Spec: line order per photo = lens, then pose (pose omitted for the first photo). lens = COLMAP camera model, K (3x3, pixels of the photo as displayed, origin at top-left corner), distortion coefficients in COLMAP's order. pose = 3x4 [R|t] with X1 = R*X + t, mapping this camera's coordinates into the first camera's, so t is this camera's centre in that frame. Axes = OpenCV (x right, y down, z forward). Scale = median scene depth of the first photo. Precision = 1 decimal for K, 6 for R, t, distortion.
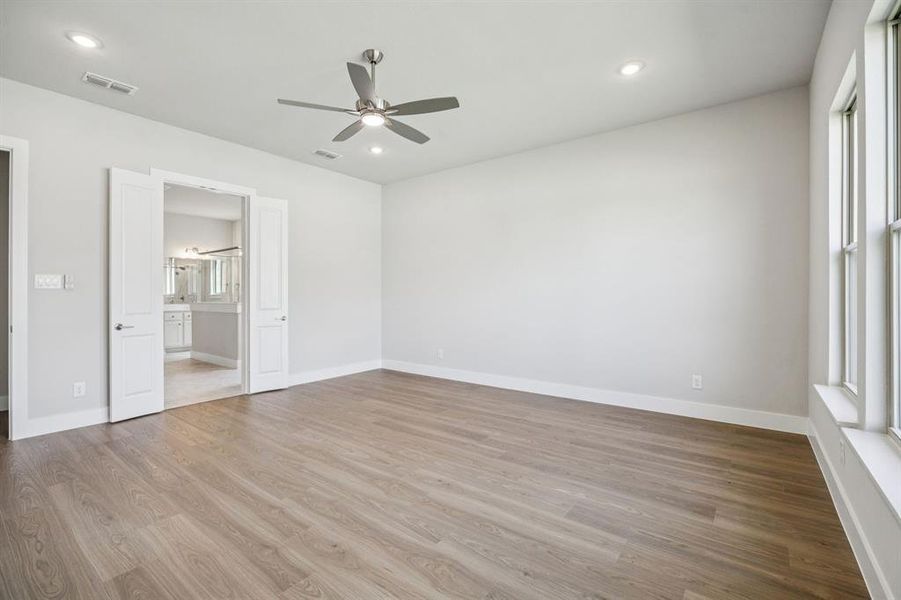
lens RADIAL K [[399.5, 0, 446.9], [0, 399.5, 295.5], [0, 0, 1]] dist [-0.003189, 0.000232]
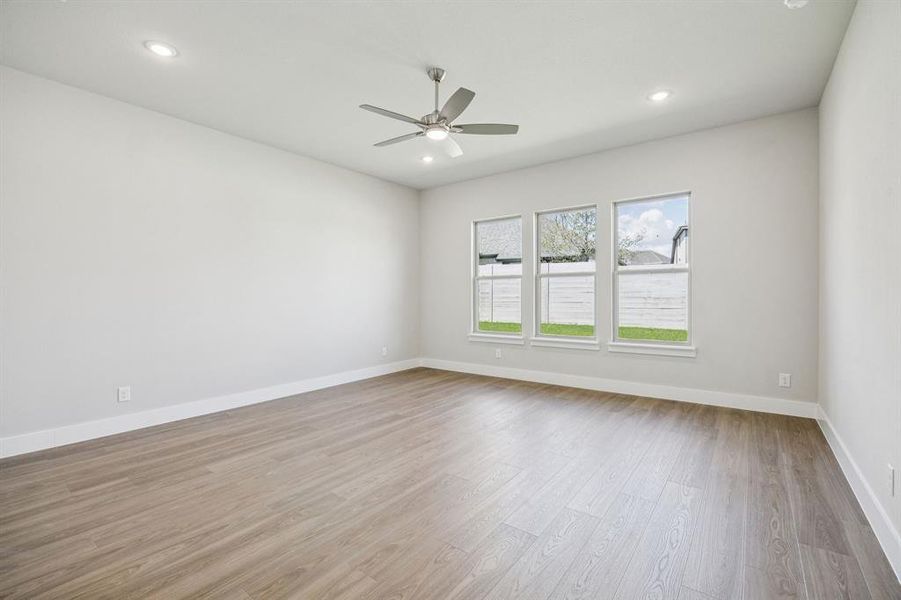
lens RADIAL K [[399.5, 0, 449.4], [0, 399.5, 298.1], [0, 0, 1]] dist [-0.003189, 0.000232]
pose [[-0.015471, 0.000761, 0.999880, -0.986080], [0.009446, 0.999955, -0.000615, 0.003167], [-0.999836, 0.009435, -0.015478, 0.763212]]
